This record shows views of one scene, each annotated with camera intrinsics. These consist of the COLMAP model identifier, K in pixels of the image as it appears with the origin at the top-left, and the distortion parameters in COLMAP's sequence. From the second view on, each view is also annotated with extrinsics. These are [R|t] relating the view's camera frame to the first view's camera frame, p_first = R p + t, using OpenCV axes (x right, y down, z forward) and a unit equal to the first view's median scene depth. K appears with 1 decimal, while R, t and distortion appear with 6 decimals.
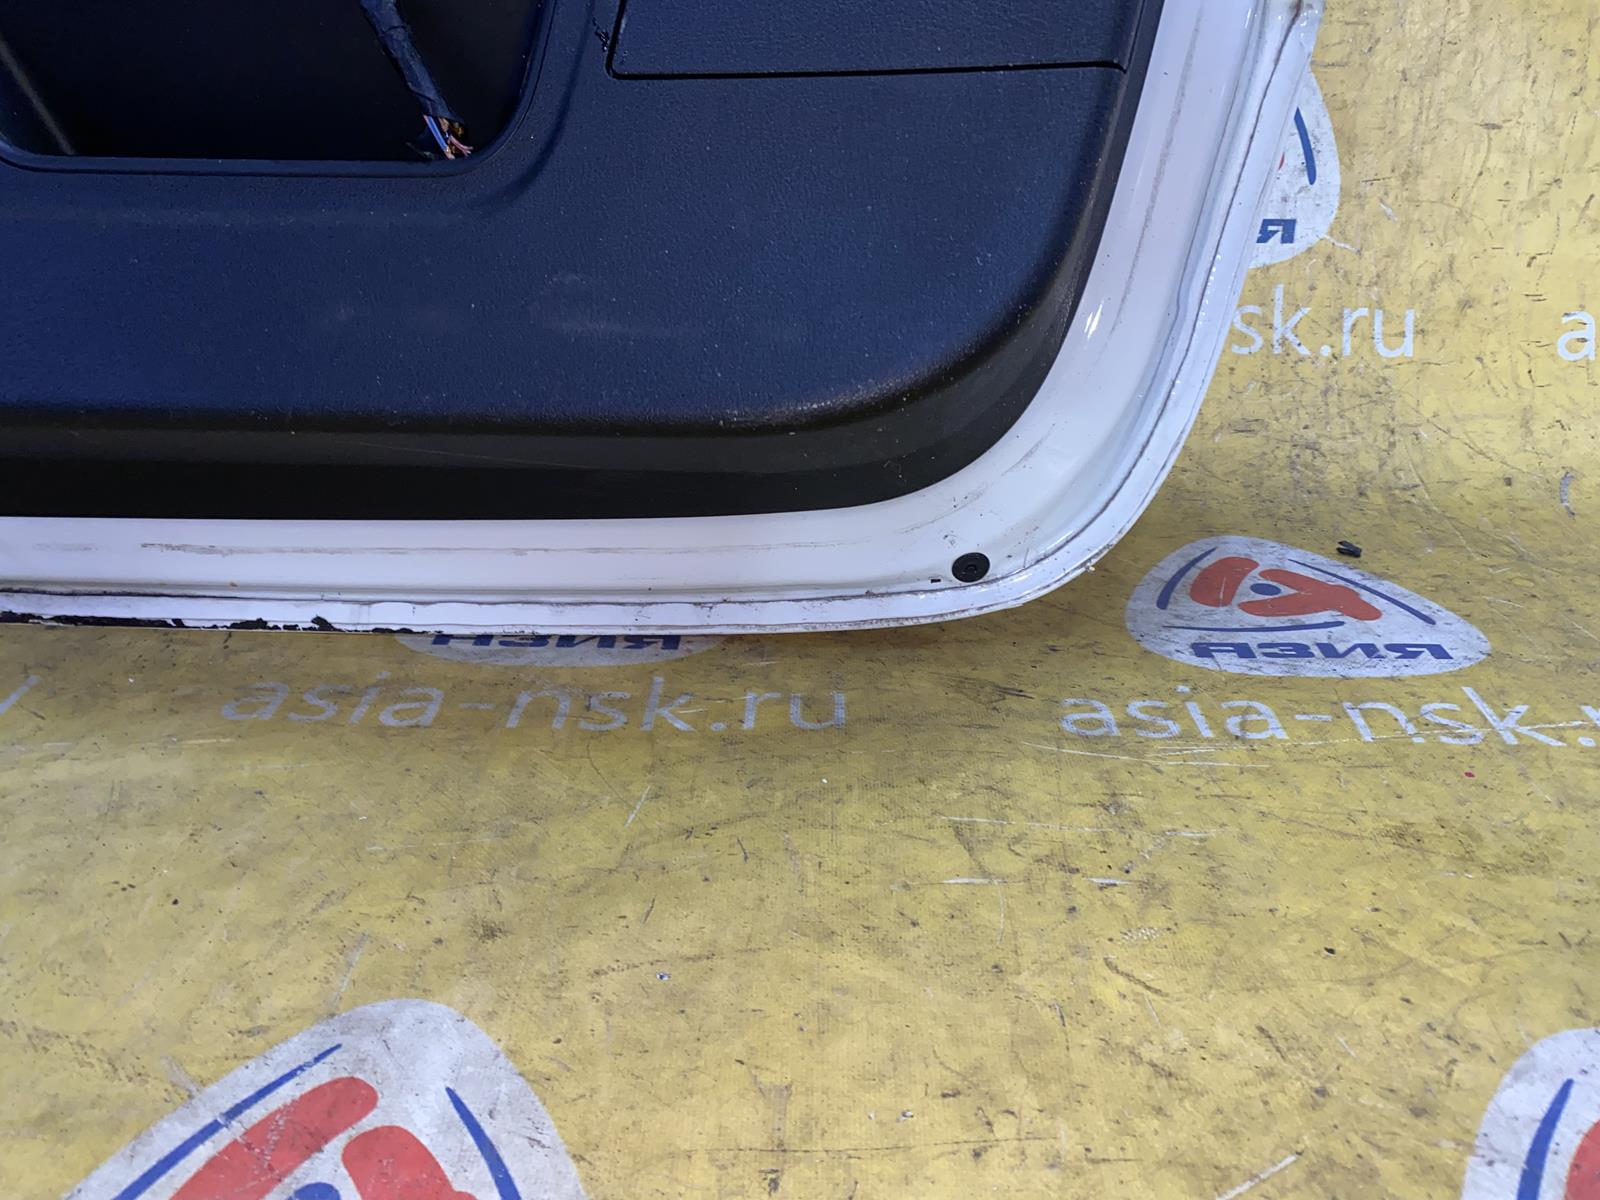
lens RADIAL K [[1220.4, 0, 791.3], [0, 1220.4, 588.4], [0, 0, 1]] dist [0.012745, -0.005956]
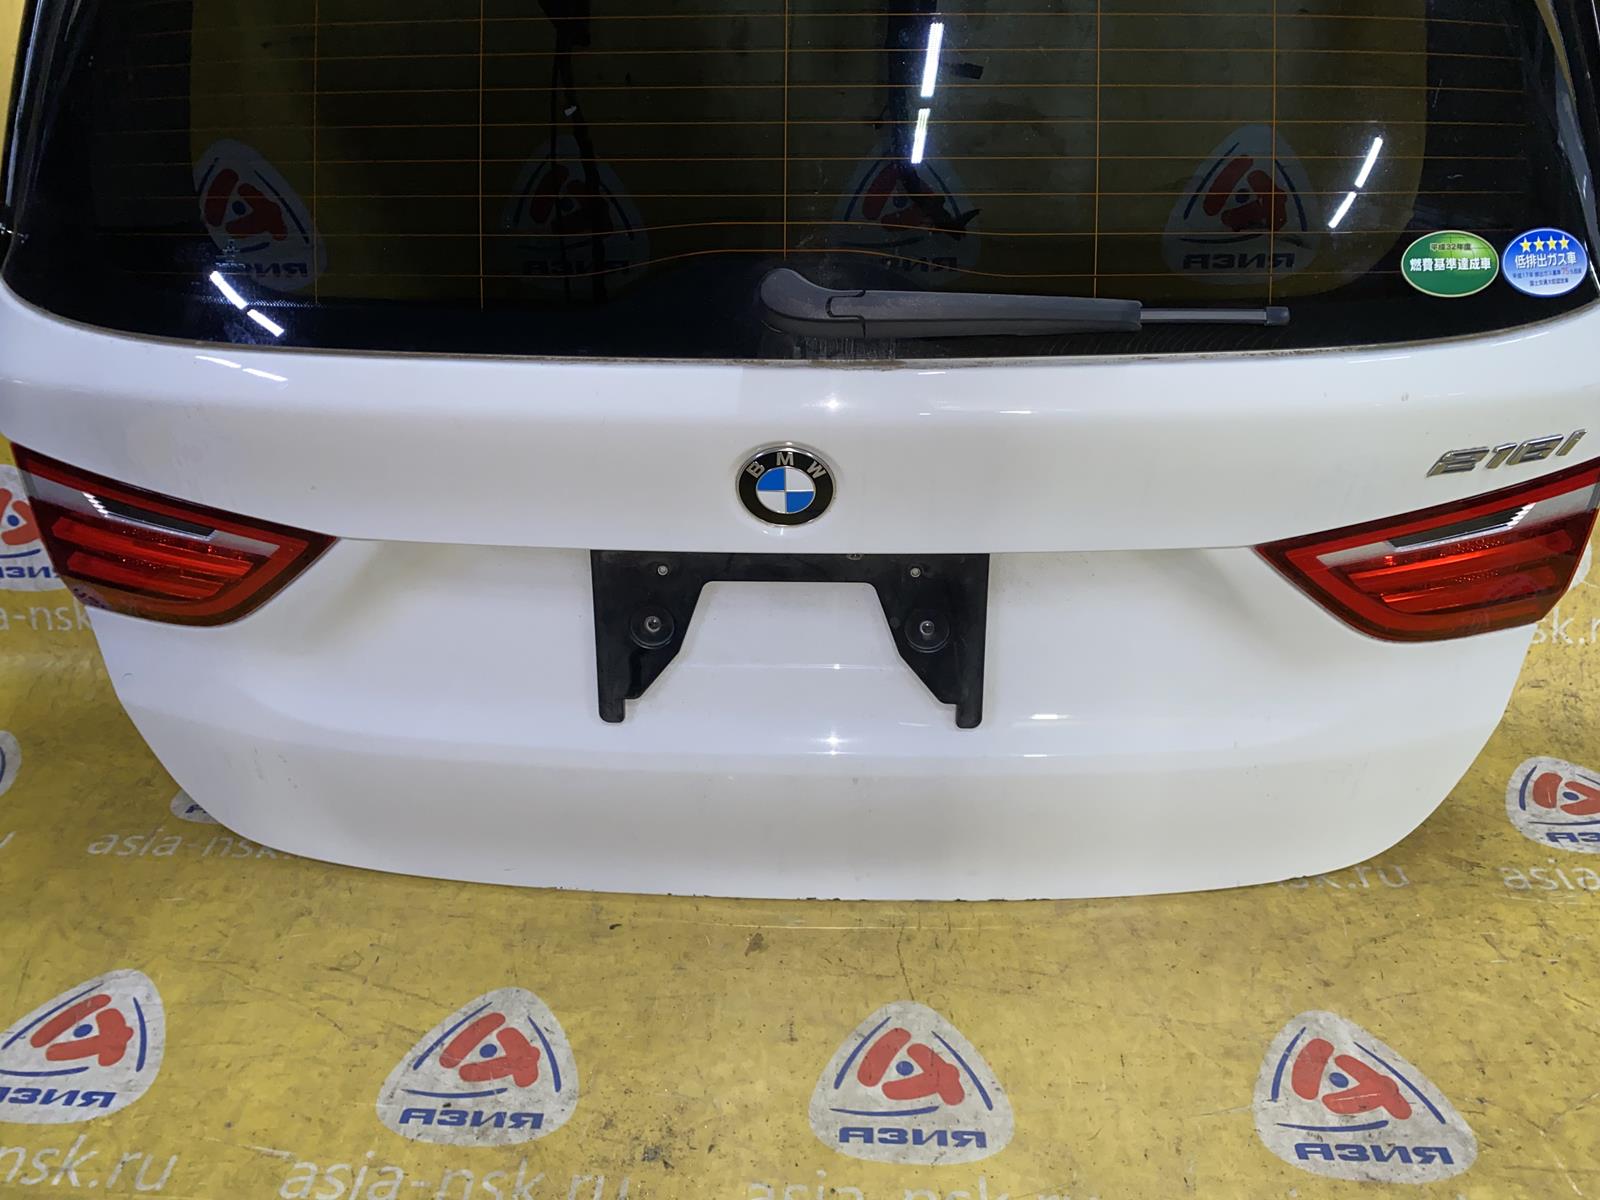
lens RADIAL K [[1220.4, 0, 775.0], [0, 1220.4, 591.3], [0, 0, 1]] dist [0.012745, -0.005956]
pose [[0.998684, -0.024931, -0.044821, -1.013201], [0.027620, 0.997791, 0.060420, -0.601866], [0.043216, -0.061578, 0.997166, -1.307905]]
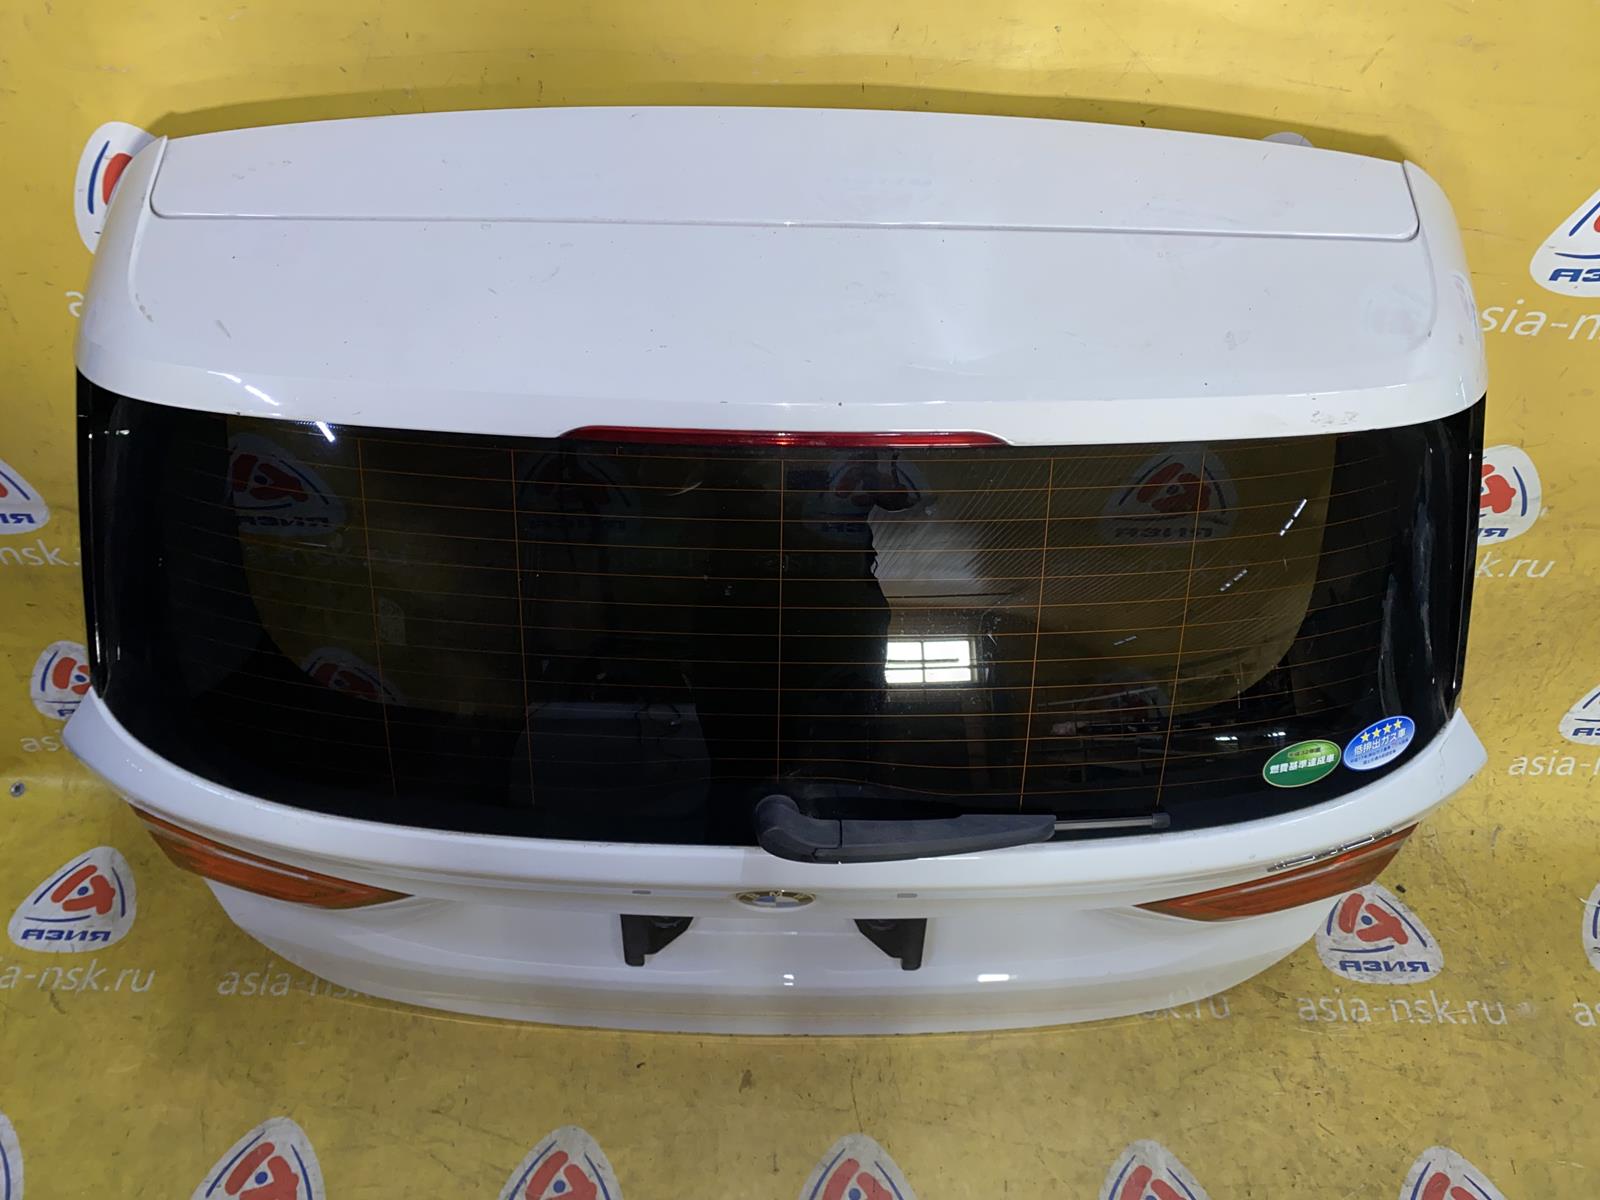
lens RADIAL K [[1220.4, 0, 778.3], [0, 1220.4, 582.5], [0, 0, 1]] dist [0.012745, -0.005956]
pose [[0.999764, -0.020123, -0.008163, -1.036735], [0.021698, 0.910618, 0.412678, -2.160662], [-0.000870, -0.412758, 0.910840, -1.366763]]
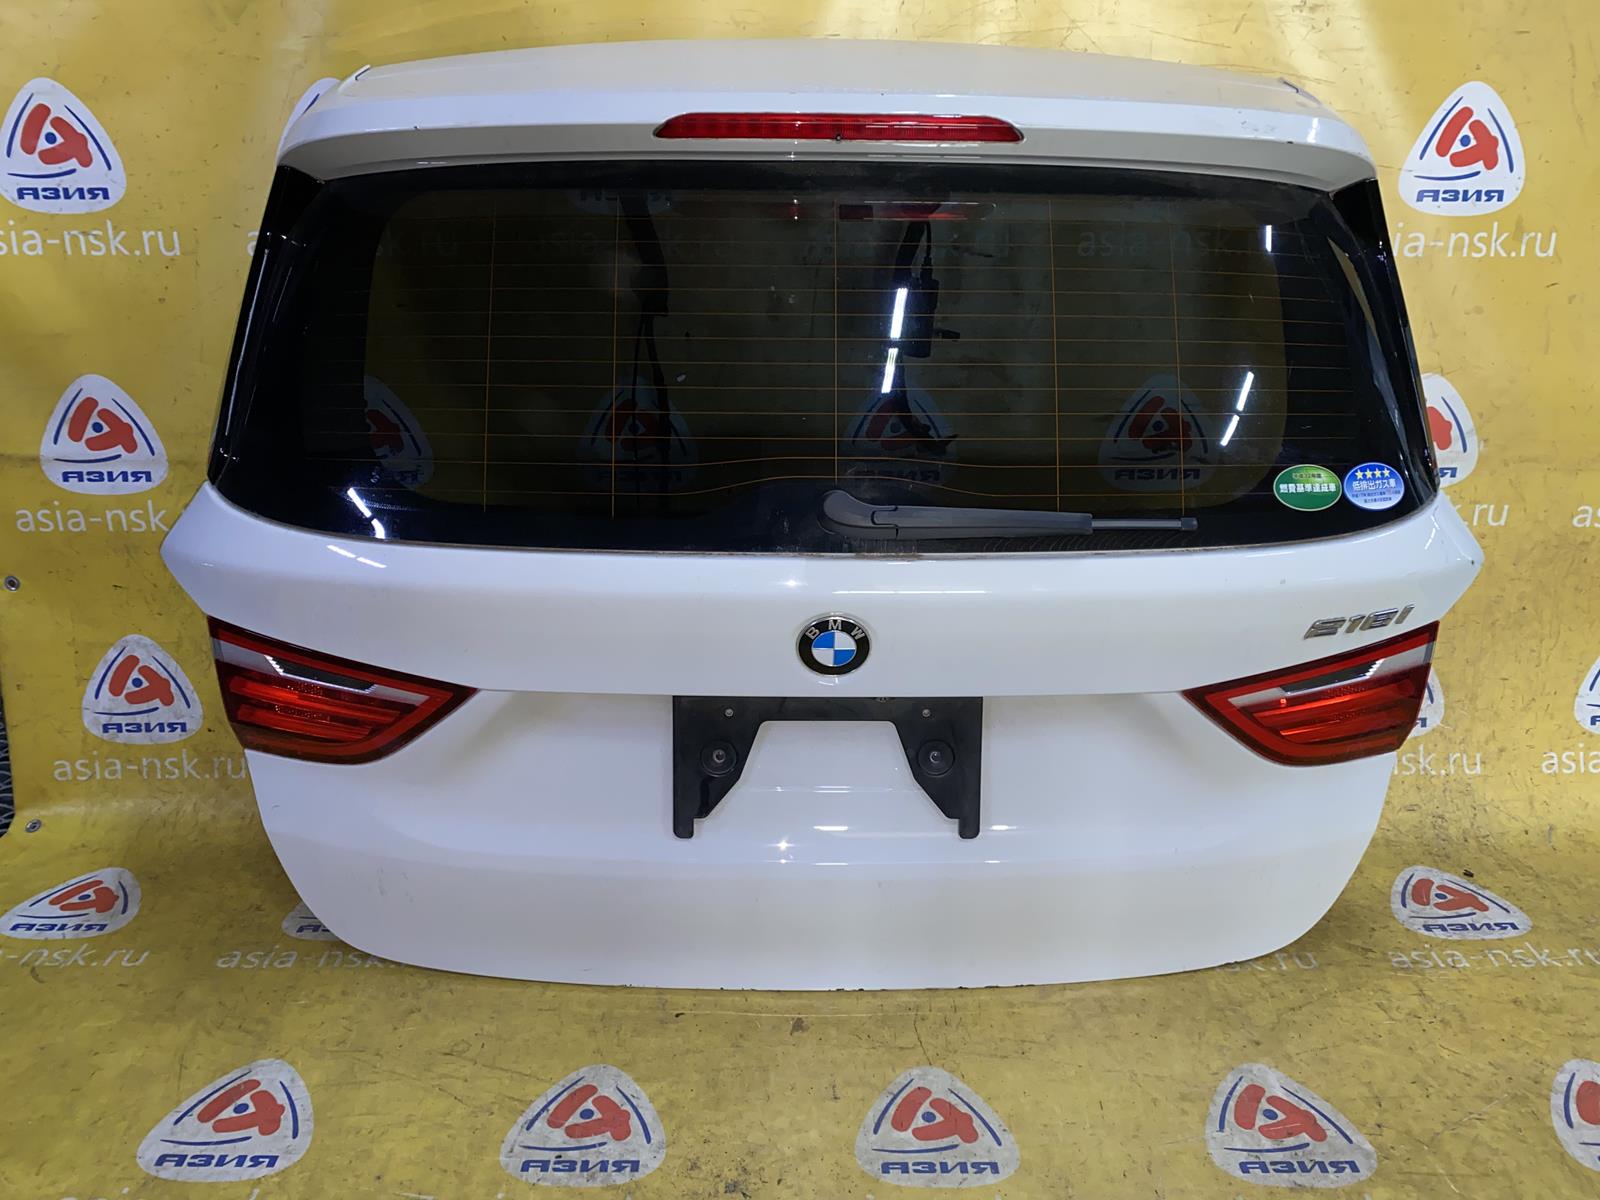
lens RADIAL K [[1220.4, 0, 785.9], [0, 1220.4, 591.3], [0, 0, 1]] dist [0.012745, -0.005956]
pose [[0.999245, -0.031893, 0.022166, -1.217050], [0.033518, 0.996446, -0.077278, -0.575861], [-0.019623, 0.077963, 0.996763, -1.886745]]
